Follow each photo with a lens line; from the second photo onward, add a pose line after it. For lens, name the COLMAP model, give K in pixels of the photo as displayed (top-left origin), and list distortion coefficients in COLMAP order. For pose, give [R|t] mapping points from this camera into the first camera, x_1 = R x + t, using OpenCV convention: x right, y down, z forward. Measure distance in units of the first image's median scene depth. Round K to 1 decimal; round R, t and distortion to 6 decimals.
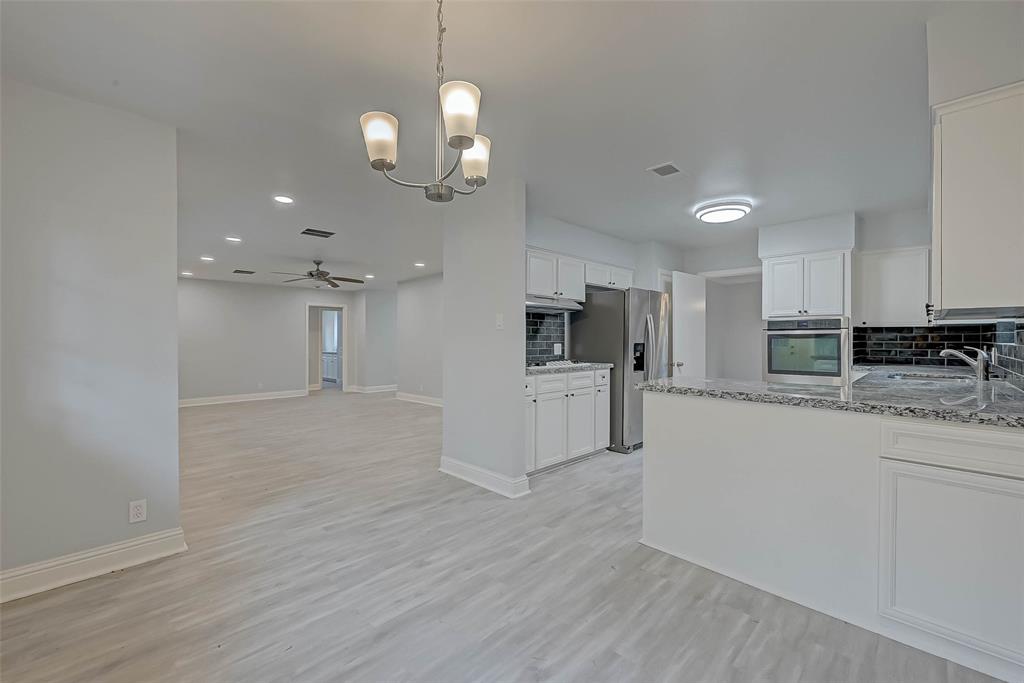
lens RADIAL K [[413.5, 0, 521.2], [0, 413.5, 333.4], [0, 0, 1]] dist [-0.000388, -0.000461]
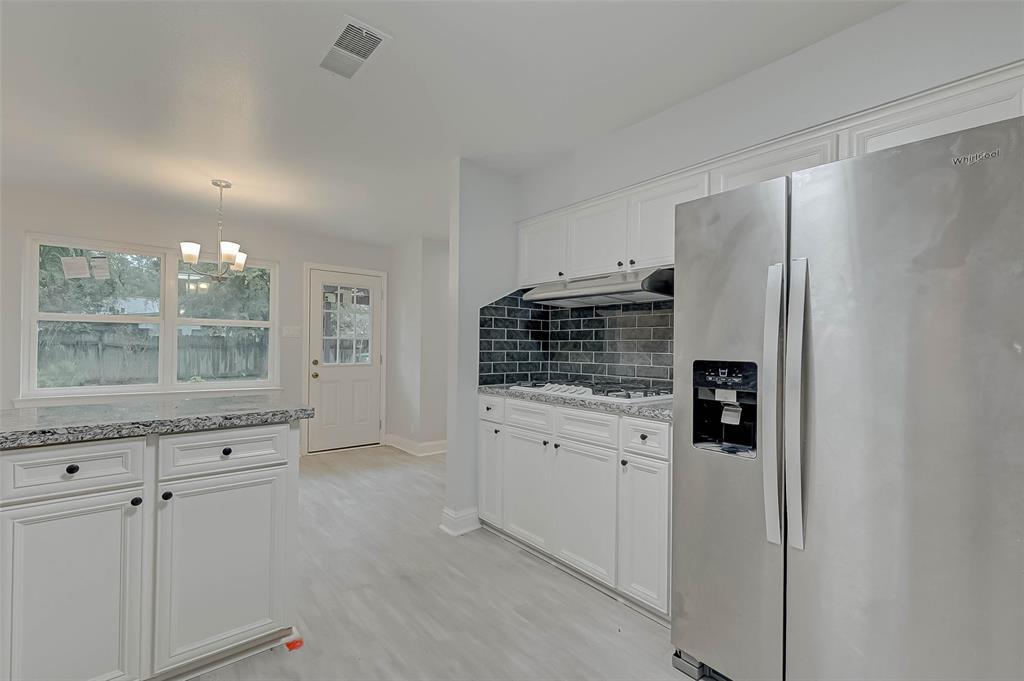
lens RADIAL K [[438.6, 0, 521.3], [0, 438.6, 342.9], [0, 0, 1]] dist [-0.002219, 0.000425]
pose [[-0.071721, -0.013506, -0.997333, 0.841480], [-0.000340, 0.999909, -0.013516, 0.019194], [0.997425, -0.000630, -0.071719, 1.154656]]
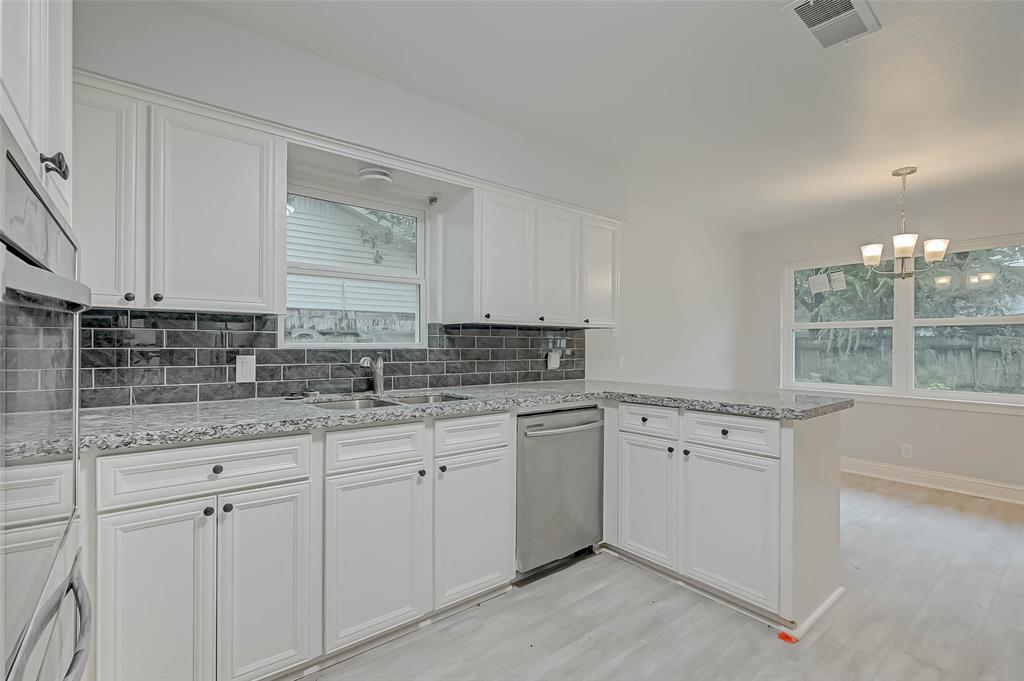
lens RADIAL K [[438.6, 0, 492.3], [0, 438.6, 342.3], [0, 0, 1]] dist [-0.002219, 0.000425]
pose [[-0.991397, -0.001932, 0.130876, 0.626535], [-0.004557, 0.999794, -0.019762, 0.022268], [-0.130811, -0.020188, -0.991202, 1.427596]]
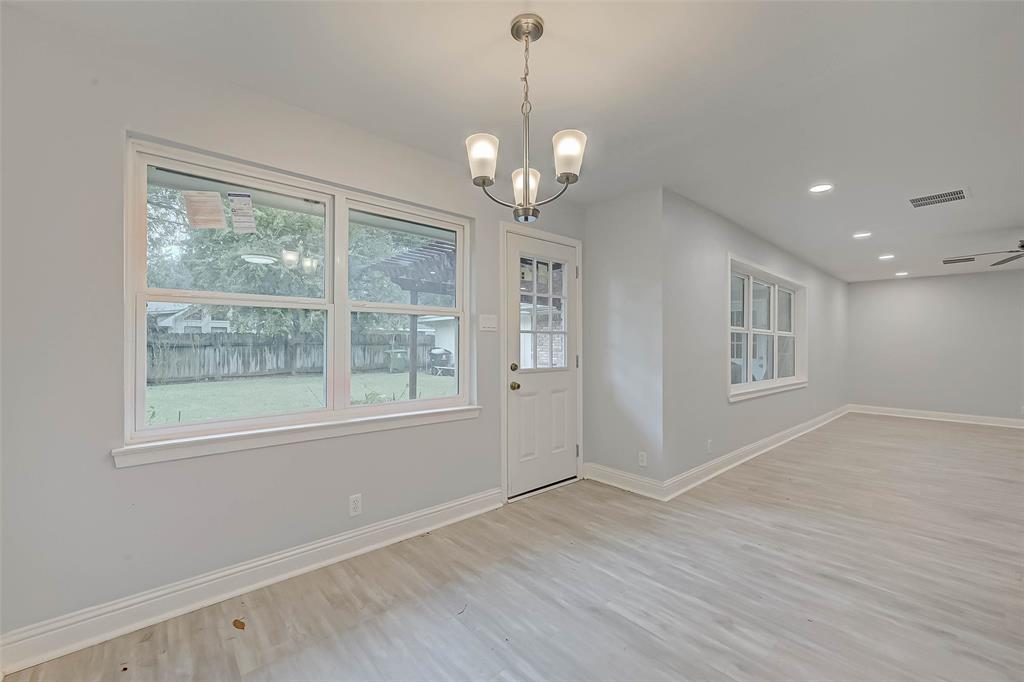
lens RADIAL K [[413.5, 0, 516.7], [0, 413.5, 341.0], [0, 0, 1]] dist [-0.000388, -0.000461]
pose [[-0.056851, -0.005505, -0.998367, 0.390861], [0.007458, 0.999955, -0.005939, 0.009272], [0.998355, -0.007783, -0.056808, 0.432716]]
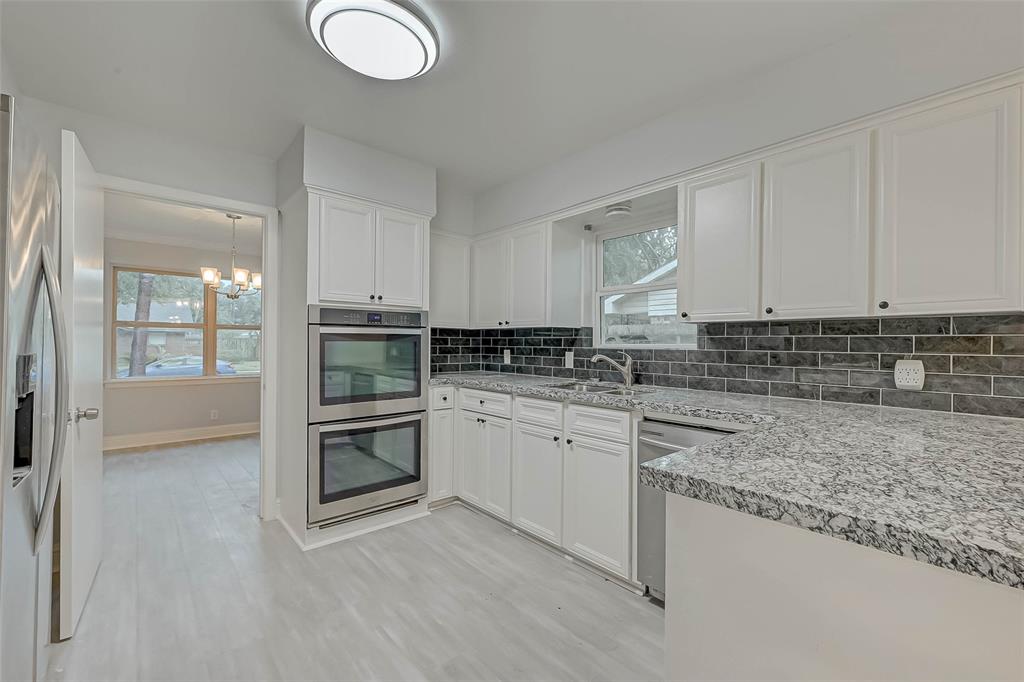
lens RADIAL K [[435.3, 0, 527.7], [0, 435.3, 334.4], [0, 0, 1]] dist [-0.000222, 0.000862]
pose [[0.039271, 0.024085, 0.998938, 0.063125], [-0.021432, 0.999500, -0.023256, 0.015464], [-0.998999, -0.020496, 0.039767, 0.940771]]
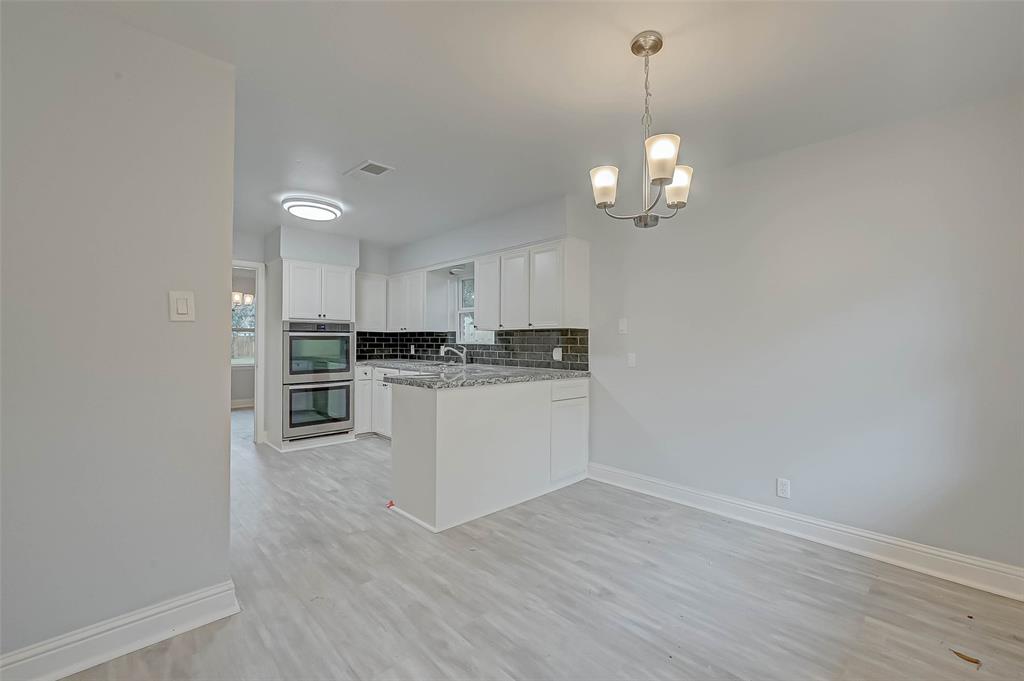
lens RADIAL K [[438.6, 0, 536.2], [0, 438.6, 331.5], [0, 0, 1]] dist [-0.002219, 0.000425]
pose [[-0.013814, 0.025318, 0.999584, -0.615258], [-0.018611, 0.999500, -0.025573, 0.011076], [-0.999731, -0.018956, -0.013336, 0.557825]]
